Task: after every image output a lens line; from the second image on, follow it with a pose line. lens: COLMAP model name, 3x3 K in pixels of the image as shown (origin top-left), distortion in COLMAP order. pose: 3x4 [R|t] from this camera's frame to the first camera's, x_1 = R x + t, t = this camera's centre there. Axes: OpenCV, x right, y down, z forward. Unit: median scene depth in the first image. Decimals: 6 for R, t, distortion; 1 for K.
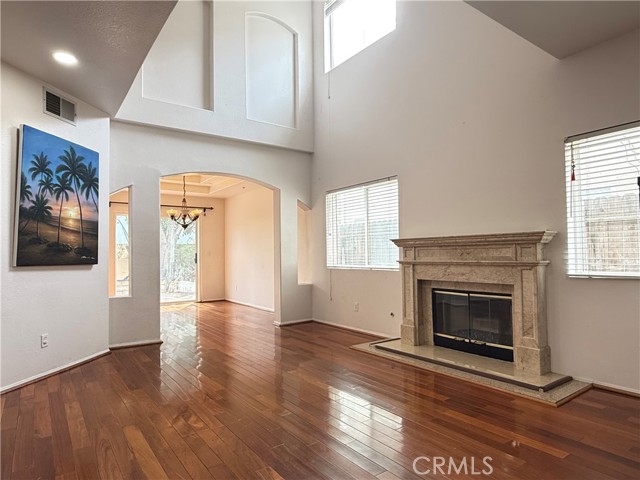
lens RADIAL K [[390.5, 0, 319.0], [0, 390.5, 242.2], [0, 0, 1]] dist [0.000643, -0.000122]
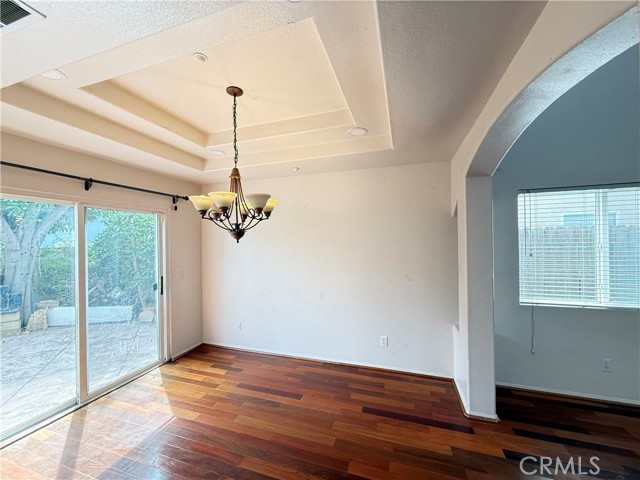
lens RADIAL K [[255.1, 0, 320.0], [0, 255.1, 240.0], [0, 0, 1]] dist [0.000644, 0.000113]
pose [[0.808128, 0.004989, 0.588986, -0.799327], [-0.014366, 0.999834, 0.011242, -0.069732], [-0.588832, -0.017546, 0.808065, 1.324709]]
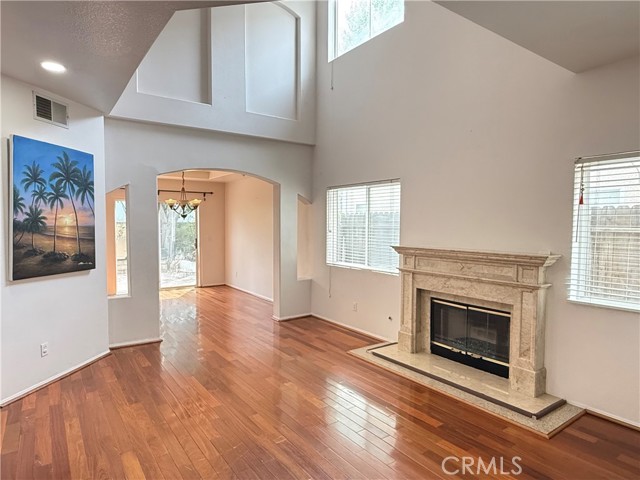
lens RADIAL K [[390.5, 0, 319.0], [0, 390.5, 242.2], [0, 0, 1]] dist [0.000643, -0.000122]
pose [[0.999814, 0.018839, -0.004077, 0.005618], [-0.018447, 0.996542, 0.081016, -0.111898], [0.005589, -0.080926, 0.996704, 0.019511]]
